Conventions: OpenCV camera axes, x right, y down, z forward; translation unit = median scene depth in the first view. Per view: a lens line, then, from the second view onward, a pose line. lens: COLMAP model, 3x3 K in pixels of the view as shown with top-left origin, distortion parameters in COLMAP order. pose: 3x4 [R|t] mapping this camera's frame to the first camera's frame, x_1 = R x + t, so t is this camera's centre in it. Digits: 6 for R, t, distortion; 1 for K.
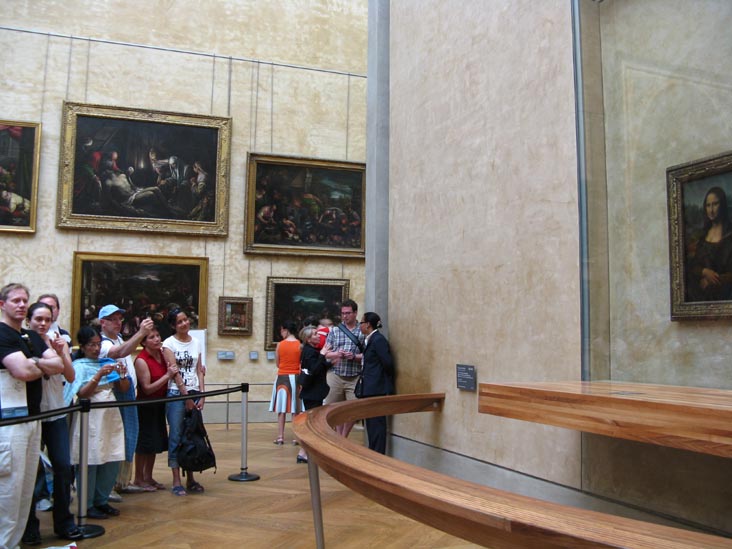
lens RADIAL K [[749.9, 0, 370.7], [0, 749.9, 261.1], [0, 0, 1]] dist [-0.197409, 0.212879]
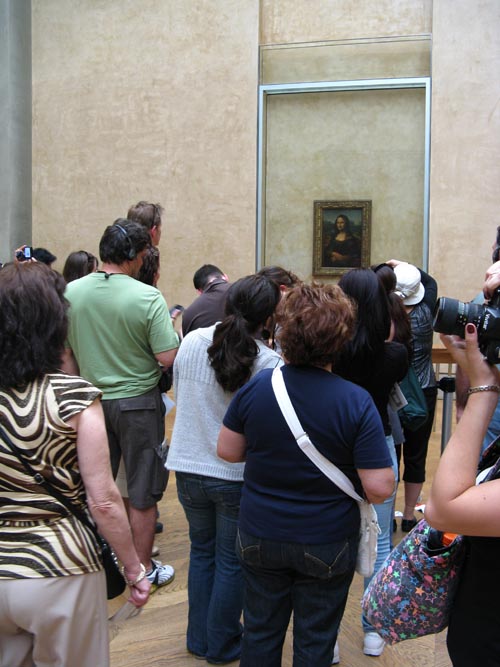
lens RADIAL K [[683.3, 0, 263.9], [0, 683.3, 345.2], [0, 0, 1]] dist [-0.197409, 0.212879]
pose [[0.602357, -0.082781, 0.793923, -0.779883], [-0.085884, 0.982113, 0.167564, -0.023372], [-0.793593, -0.169119, 0.584473, -0.031705]]
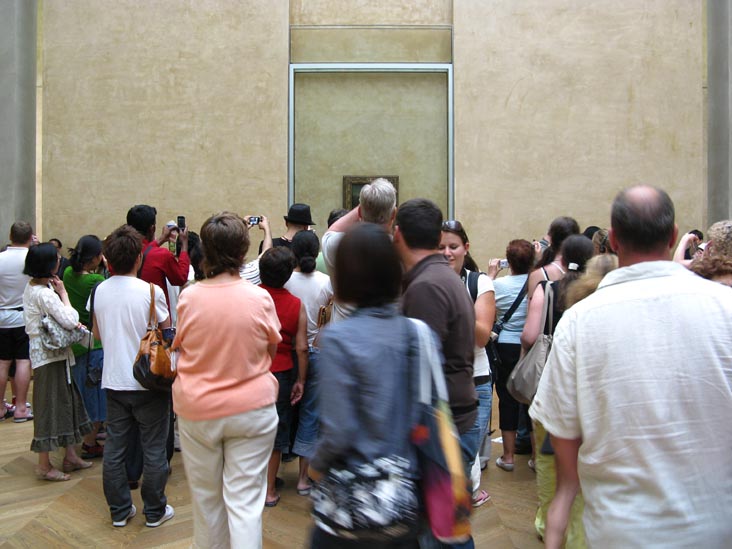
lens RADIAL K [[804.3, 0, 365.9], [0, 804.3, 271.7], [0, 0, 1]] dist [-0.203849, 0.241716]
pose [[0.381082, -0.032994, 0.923952, -1.111473], [-0.088446, 0.993479, 0.071956, -0.016638], [-0.920301, -0.109141, 0.375678, 0.032023]]
